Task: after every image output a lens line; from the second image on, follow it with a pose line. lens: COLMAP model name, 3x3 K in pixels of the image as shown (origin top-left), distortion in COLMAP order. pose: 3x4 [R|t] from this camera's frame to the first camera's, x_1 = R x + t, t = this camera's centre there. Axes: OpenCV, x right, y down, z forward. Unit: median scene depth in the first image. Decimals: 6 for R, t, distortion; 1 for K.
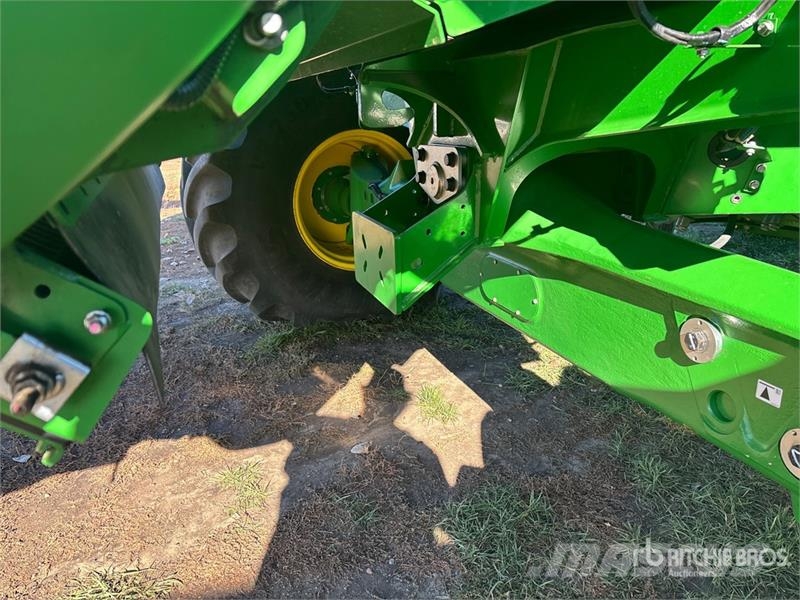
lens RADIAL K [[602.1, 0, 400.9], [0, 602.1, 302.8], [0, 0, 1]] dist [0.037620, -0.038831]
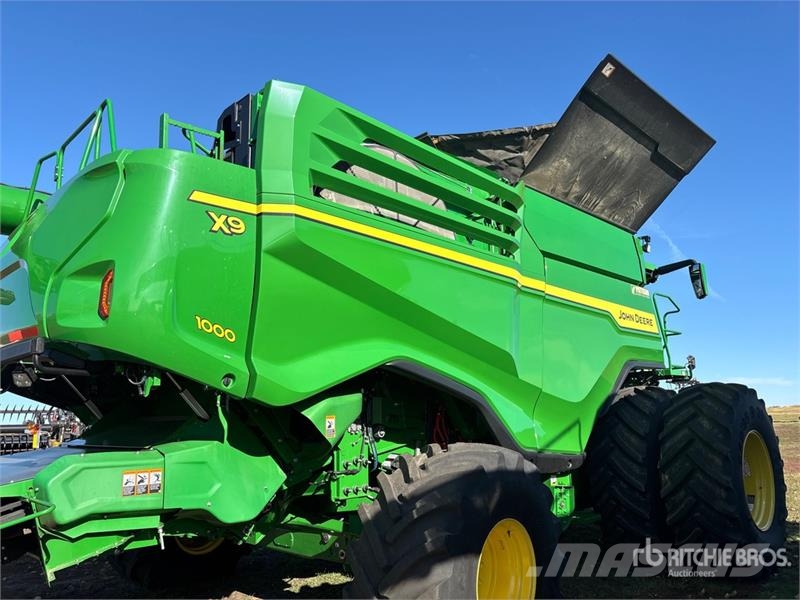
lens RADIAL K [[602.1, 0, 400.9], [0, 602.1, 302.8], [0, 0, 1]] dist [0.037620, -0.038831]
pose [[0.912722, 0.081103, 0.400451, -0.944617], [0.127853, 0.874187, -0.468456, 0.682339], [-0.388063, 0.478769, 0.787520, -3.530445]]
